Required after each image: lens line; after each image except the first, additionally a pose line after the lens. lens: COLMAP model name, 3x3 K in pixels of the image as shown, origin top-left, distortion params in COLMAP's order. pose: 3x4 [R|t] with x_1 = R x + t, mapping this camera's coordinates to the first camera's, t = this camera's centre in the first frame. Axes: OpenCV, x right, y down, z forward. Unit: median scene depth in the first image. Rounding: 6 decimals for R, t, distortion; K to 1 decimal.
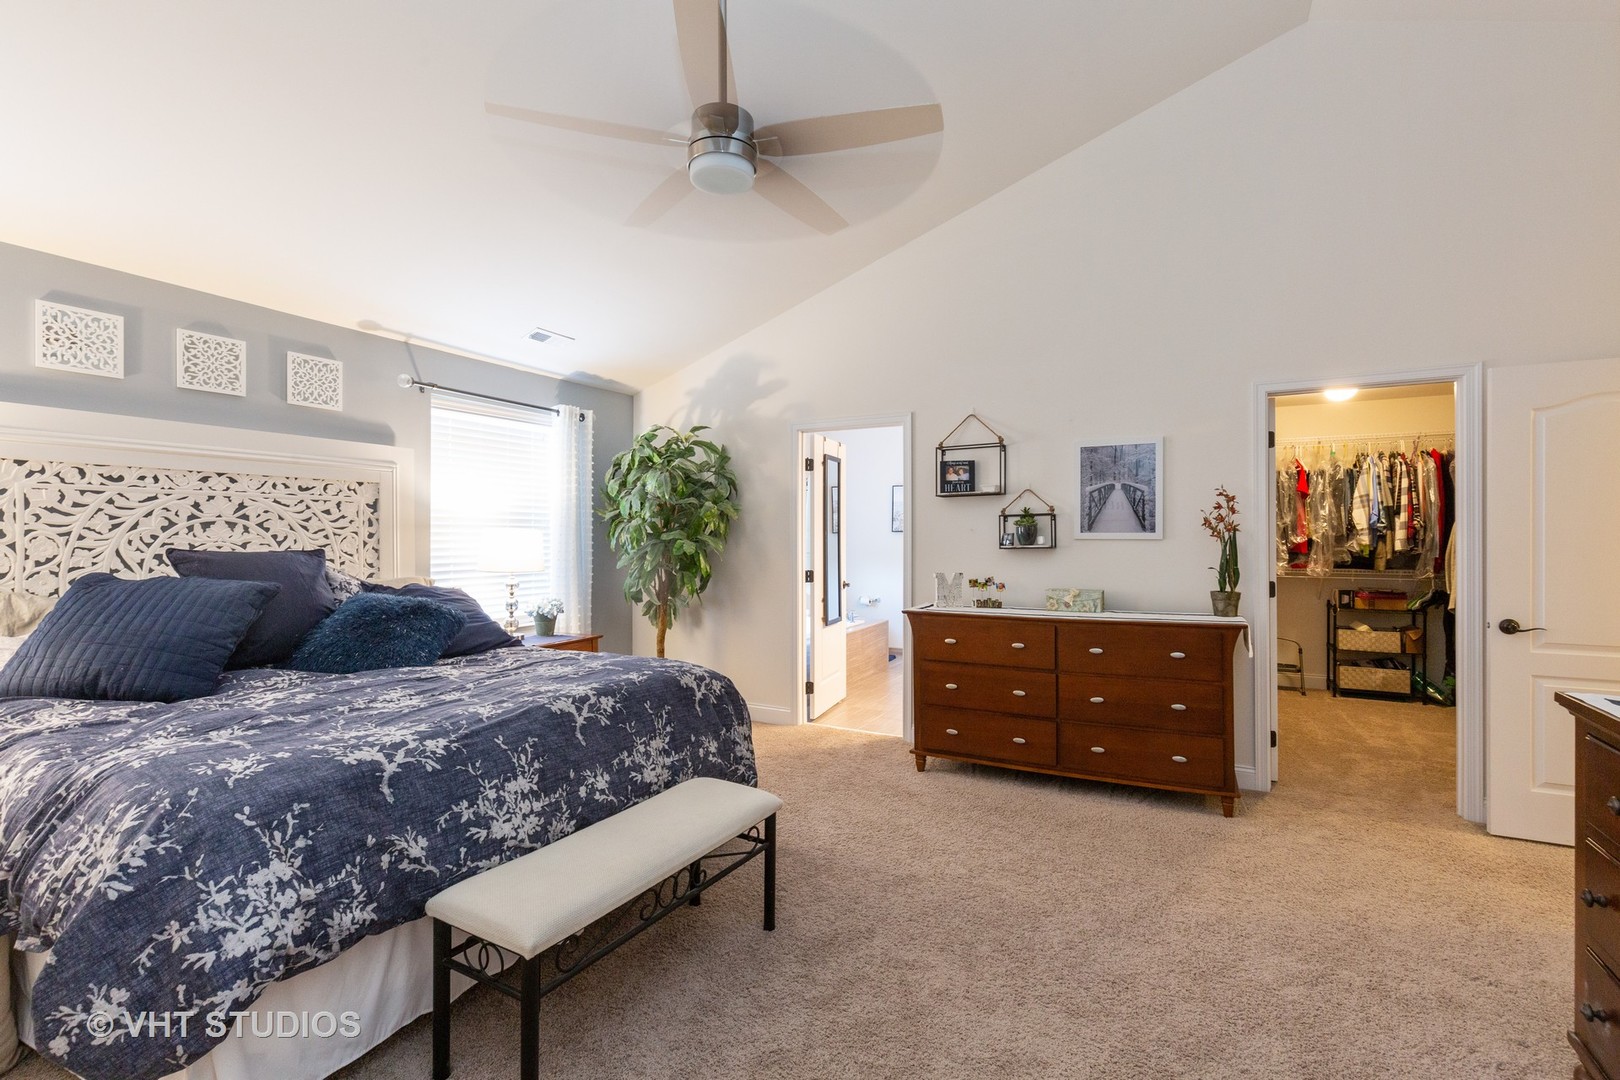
lens RADIAL K [[741.0, 0, 801.7], [0, 741.0, 532.2], [0, 0, 1]] dist [0.005936, 0.000347]
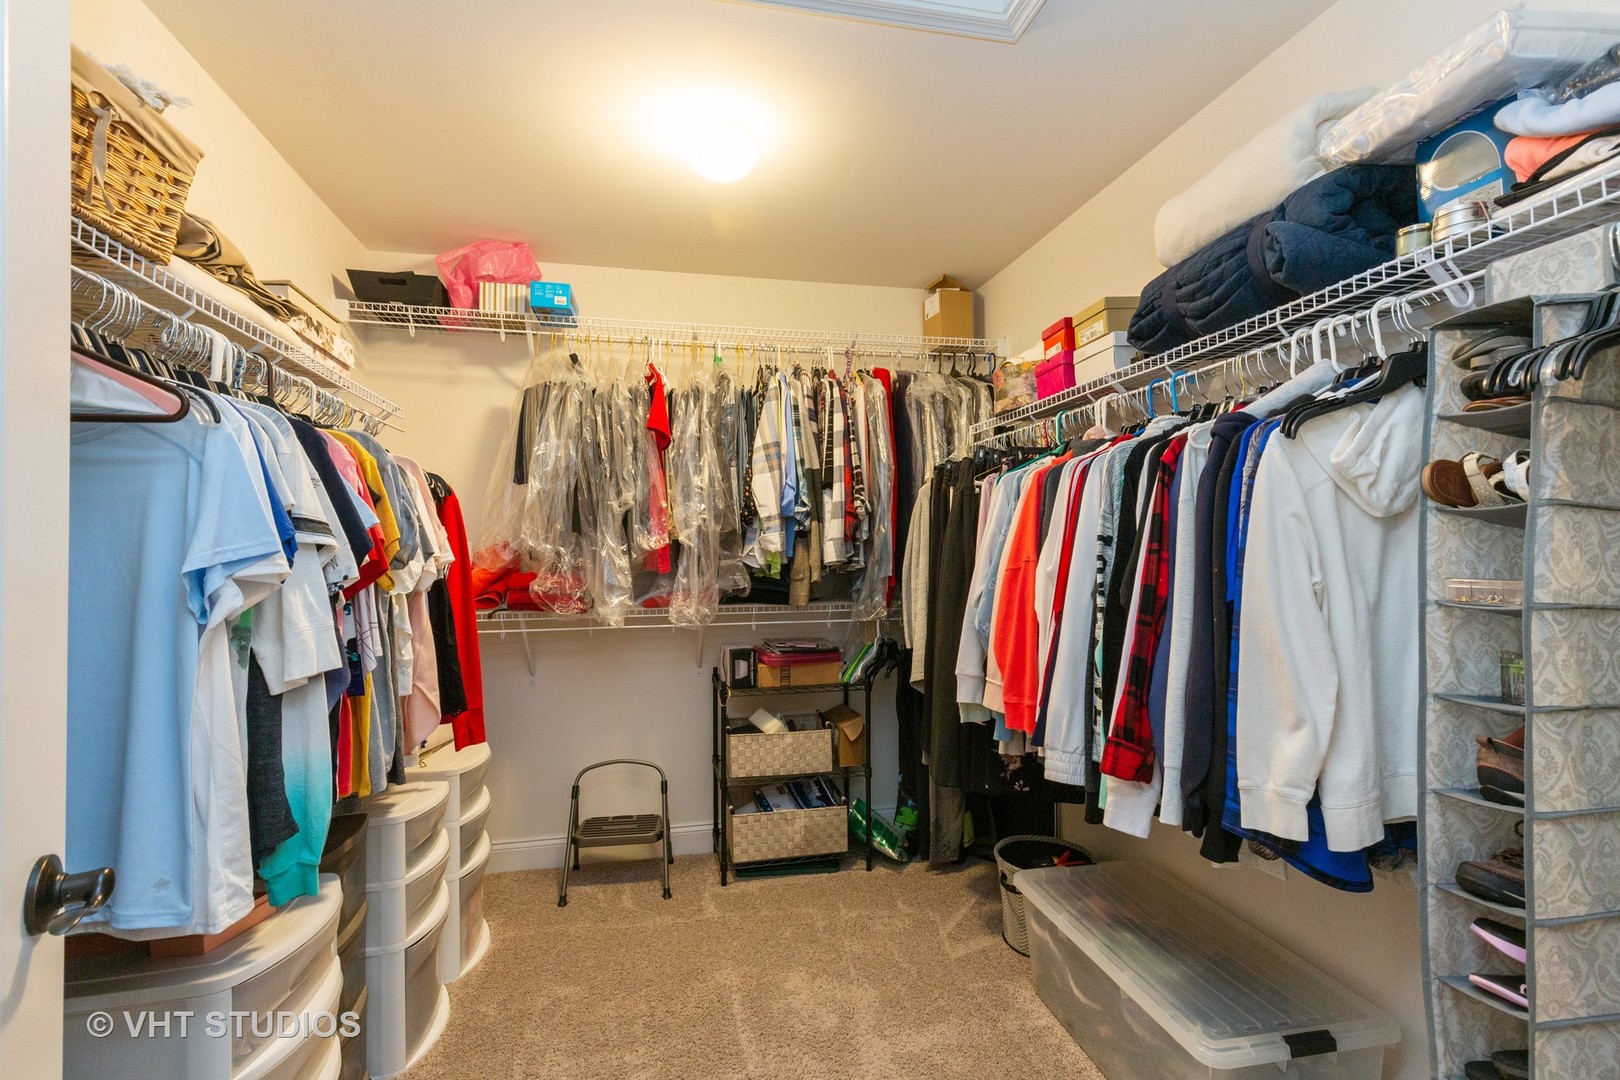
lens RADIAL K [[741.0, 0, 809.3], [0, 741.0, 552.9], [0, 0, 1]] dist [0.005936, 0.000347]
pose [[0.760158, -0.002431, 0.649734, 0.380188], [0.008988, 0.999937, -0.006773, 0.016645], [-0.649676, 0.010988, 0.760132, 0.508838]]
